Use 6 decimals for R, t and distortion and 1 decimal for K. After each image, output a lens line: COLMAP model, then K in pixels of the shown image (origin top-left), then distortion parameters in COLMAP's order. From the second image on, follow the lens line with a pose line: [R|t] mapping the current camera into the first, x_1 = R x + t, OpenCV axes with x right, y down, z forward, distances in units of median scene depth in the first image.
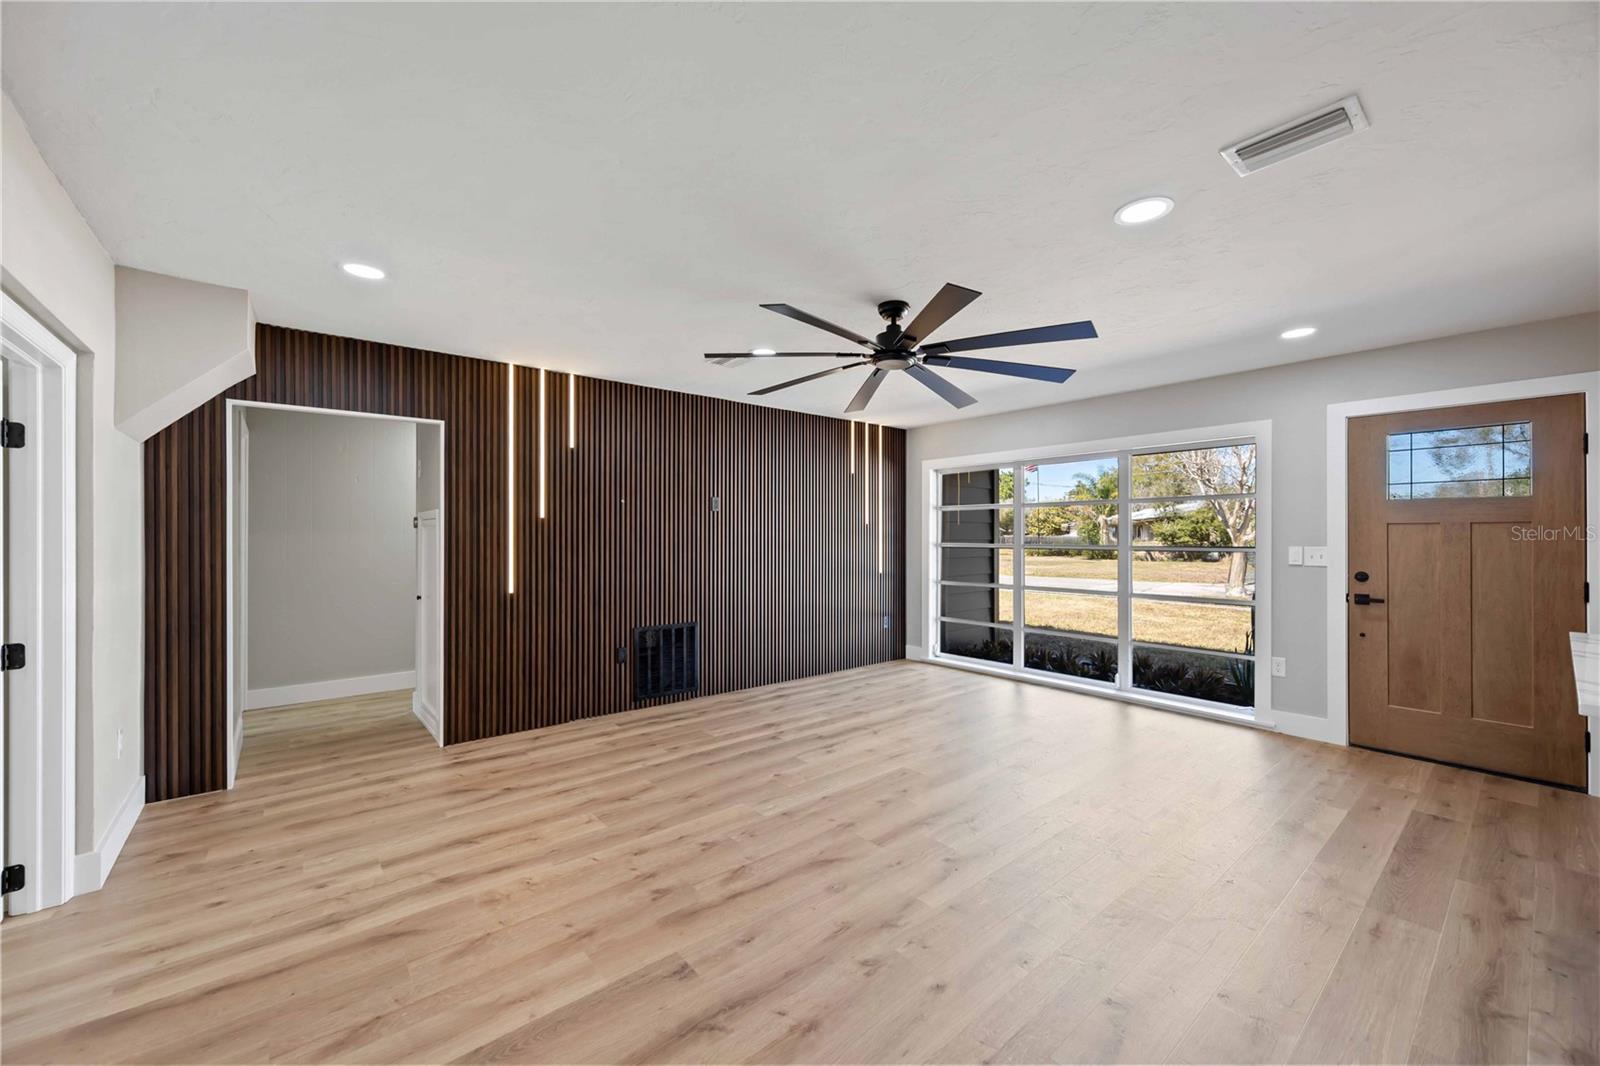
lens RADIAL K [[610.0, 0, 797.6], [0, 610.0, 541.1], [0, 0, 1]] dist [-0.001443, -0.000499]
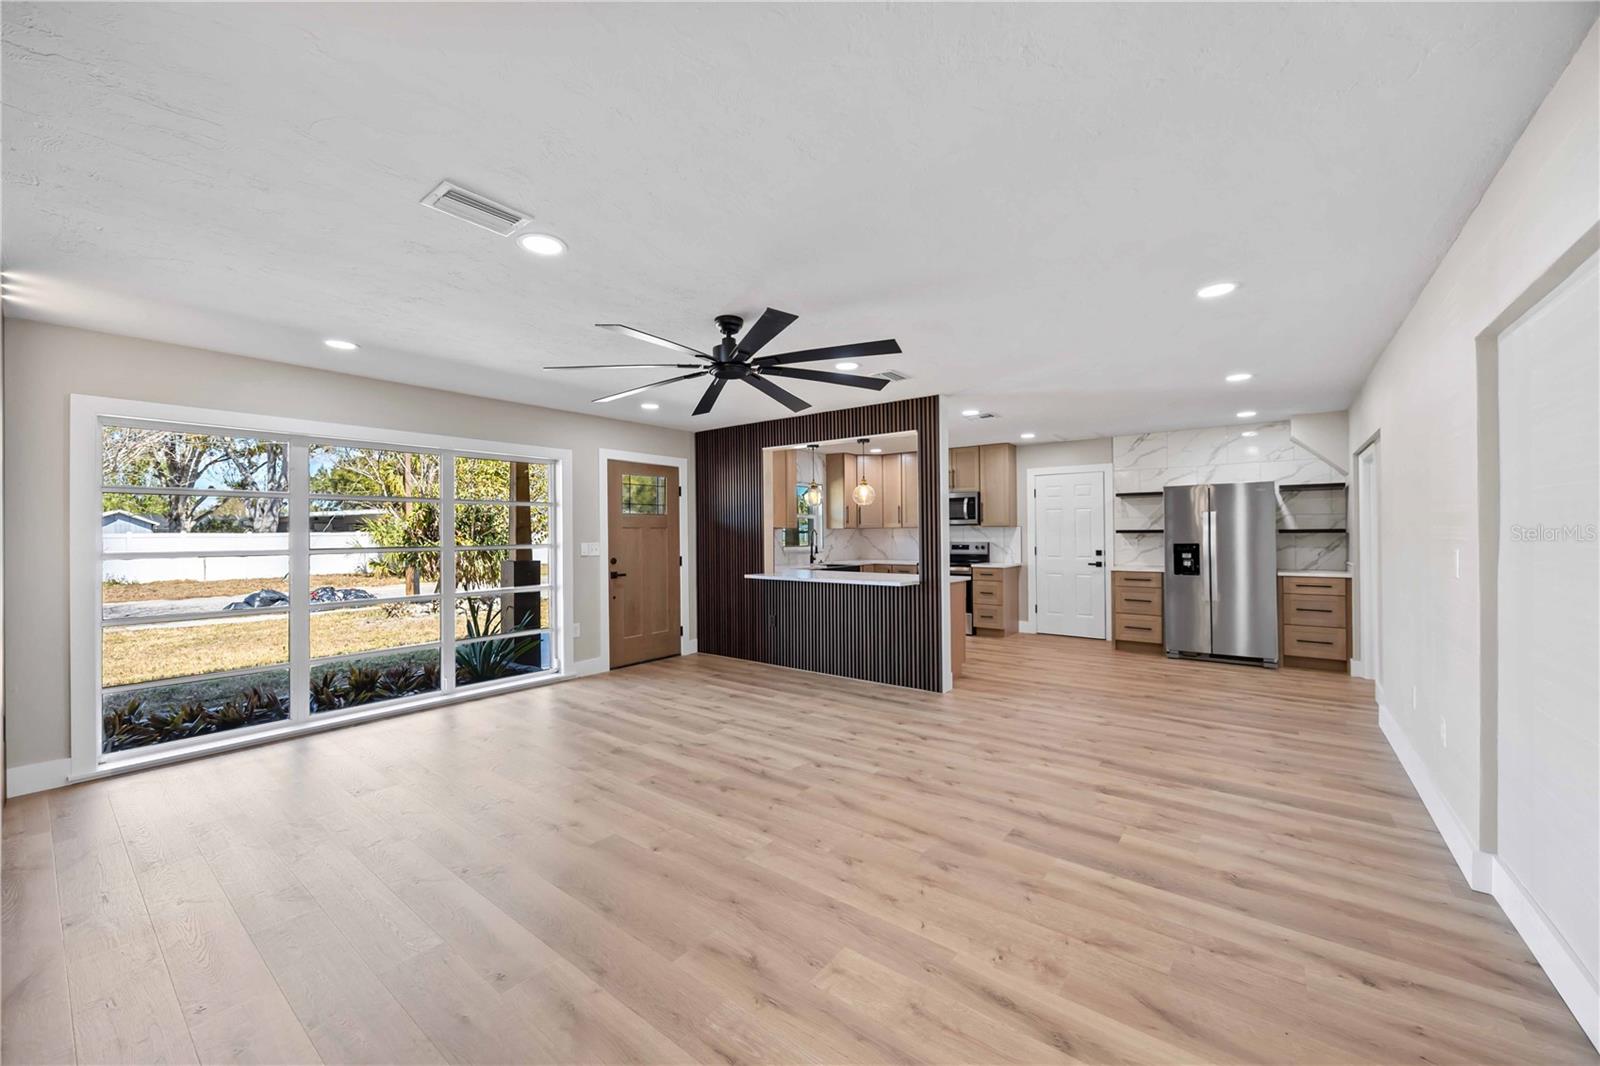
lens RADIAL K [[610.0, 0, 796.0], [0, 610.0, 531.8], [0, 0, 1]] dist [-0.001443, -0.000499]
pose [[-0.217994, 0.005799, 0.975933, -0.752800], [0.014285, 0.999894, -0.002750, -0.005942], [-0.975846, 0.013341, -0.218054, 0.917080]]
